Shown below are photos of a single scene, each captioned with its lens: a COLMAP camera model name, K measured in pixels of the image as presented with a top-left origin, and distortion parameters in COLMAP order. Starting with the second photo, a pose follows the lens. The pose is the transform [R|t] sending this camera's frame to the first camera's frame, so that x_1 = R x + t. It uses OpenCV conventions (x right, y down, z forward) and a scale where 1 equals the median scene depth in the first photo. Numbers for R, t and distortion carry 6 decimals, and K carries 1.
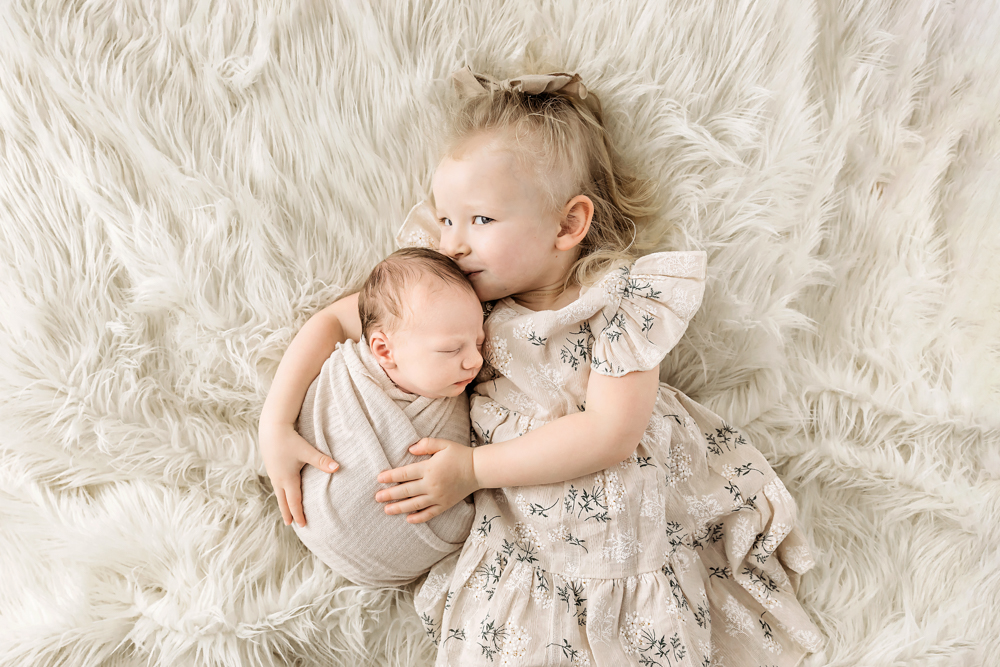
lens RADIAL K [[1359.1, 0, 500.0], [0, 1359.1, 333.5], [0, 0, 1]] dist [-0.546971, 1.935130]
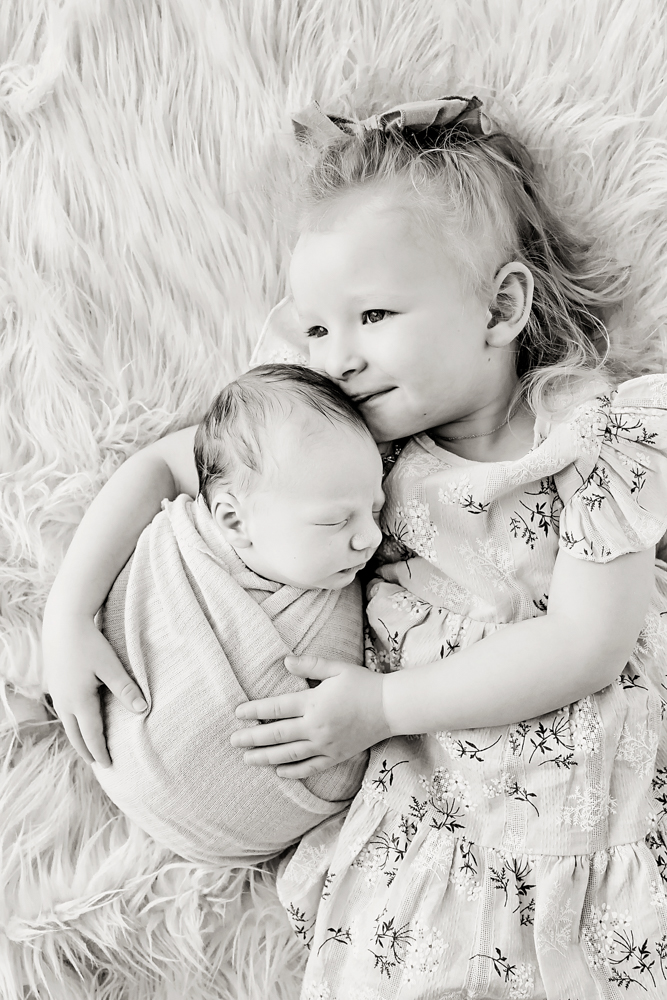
lens RADIAL K [[1359.1, 0, 333.5], [0, 1359.1, 500.0], [0, 0, 1]] dist [-0.546971, 1.935130]
pose [[0.999839, 0.011919, -0.013410, -0.028779], [-0.011290, 0.998874, 0.046070, -0.023170], [0.013944, -0.045911, 0.998848, 0.346185]]
